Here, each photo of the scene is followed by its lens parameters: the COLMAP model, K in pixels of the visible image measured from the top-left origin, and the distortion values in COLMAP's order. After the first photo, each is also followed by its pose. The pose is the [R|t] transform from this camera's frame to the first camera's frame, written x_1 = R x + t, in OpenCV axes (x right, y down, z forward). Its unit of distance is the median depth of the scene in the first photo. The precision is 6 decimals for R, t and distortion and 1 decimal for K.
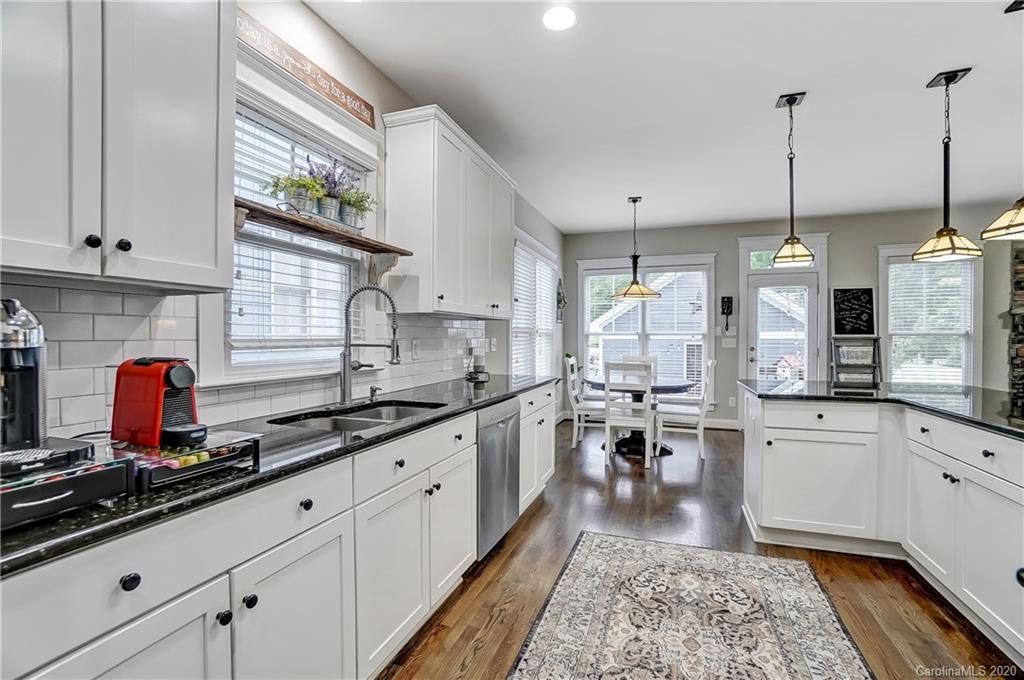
lens RADIAL K [[456.8, 0, 507.8], [0, 456.8, 339.7], [0, 0, 1]] dist [-0.063959, 0.025584]
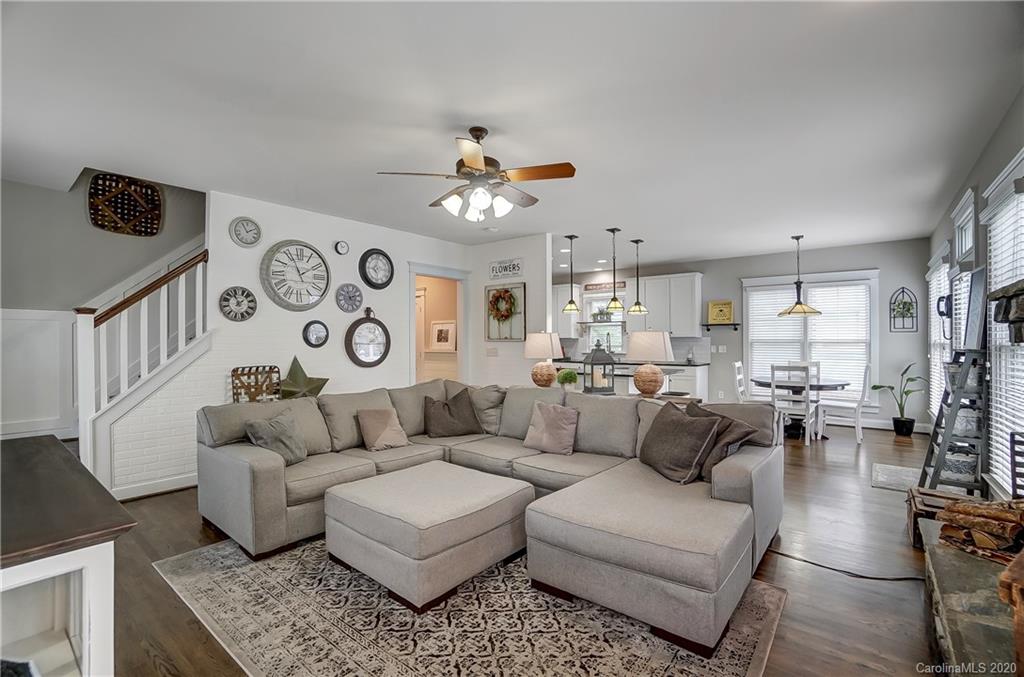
lens RADIAL K [[456.8, 0, 507.8], [0, 456.8, 338.2], [0, 0, 1]] dist [-0.063959, 0.025584]
pose [[-0.323490, -0.007378, -0.946203, 1.594175], [-0.003830, 0.999972, -0.006487, -0.015062], [0.946224, 0.001526, -0.323509, 0.589205]]
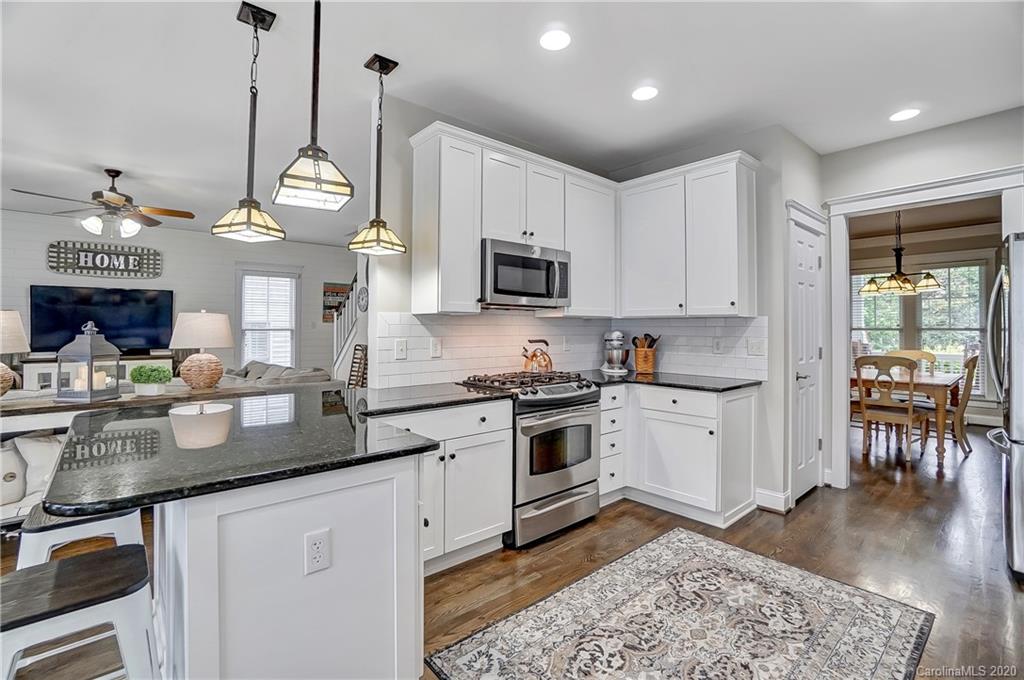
lens RADIAL K [[462.0, 0, 502.7], [0, 462.0, 323.4], [0, 0, 1]] dist [-0.060639, 0.019970]
pose [[-0.871511, 0.003750, 0.490361, 0.097860], [0.001049, 0.999983, -0.005782, -0.013046], [-0.490375, -0.004525, -0.871500, 0.708267]]
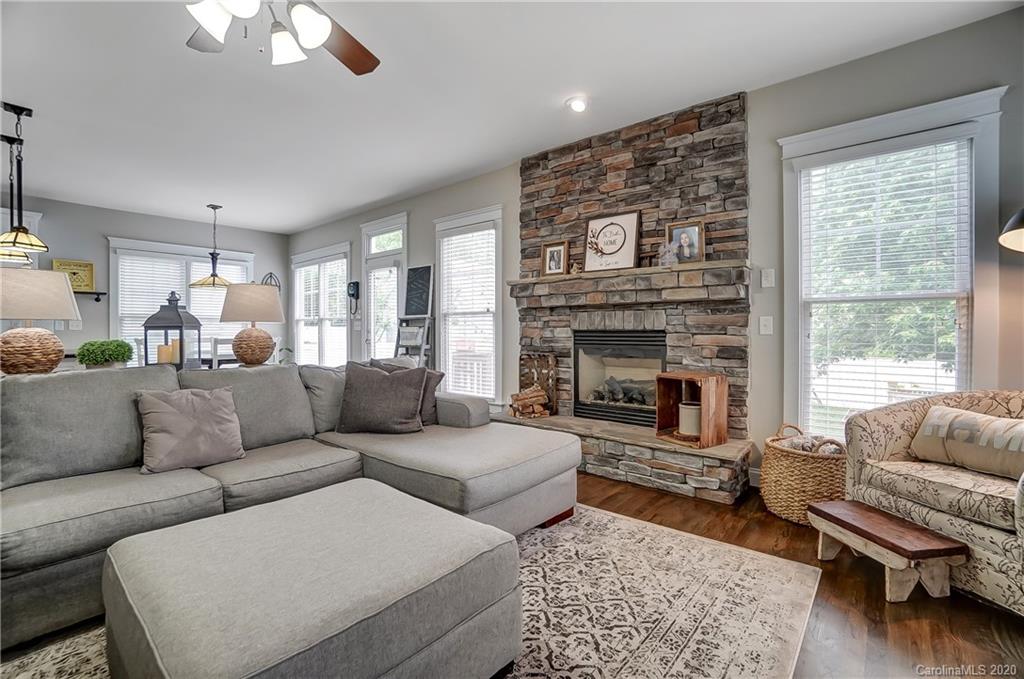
lens RADIAL K [[460.0, 0, 509.1], [0, 460.0, 334.4], [0, 0, 1]] dist [-0.065603, 0.026910]
pose [[0.936528, -0.001084, -0.350592, 1.333348], [0.001509, 0.999998, 0.000939, 0.030359], [0.350590, -0.001408, 0.936528, 0.141052]]
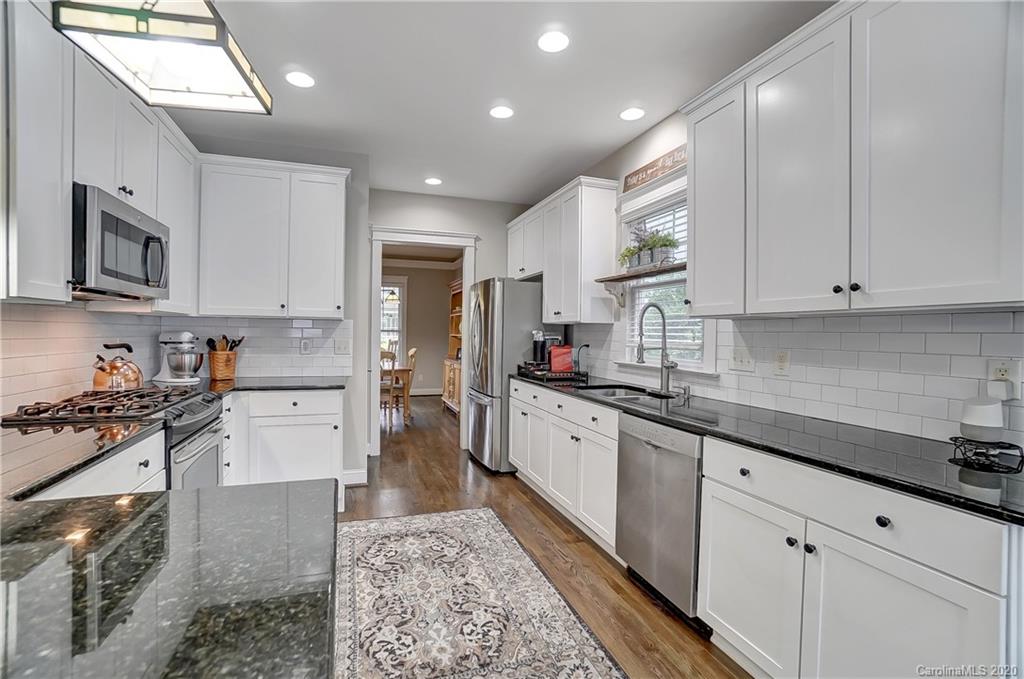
lens RADIAL K [[456.8, 0, 507.8], [0, 456.8, 339.2], [0, 0, 1]] dist [-0.063959, 0.025584]
pose [[-0.773946, -0.001996, -0.633249, 0.342298], [-0.017757, 0.999670, 0.018551, -0.013051], [0.633003, 0.025602, -0.773726, 0.697722]]
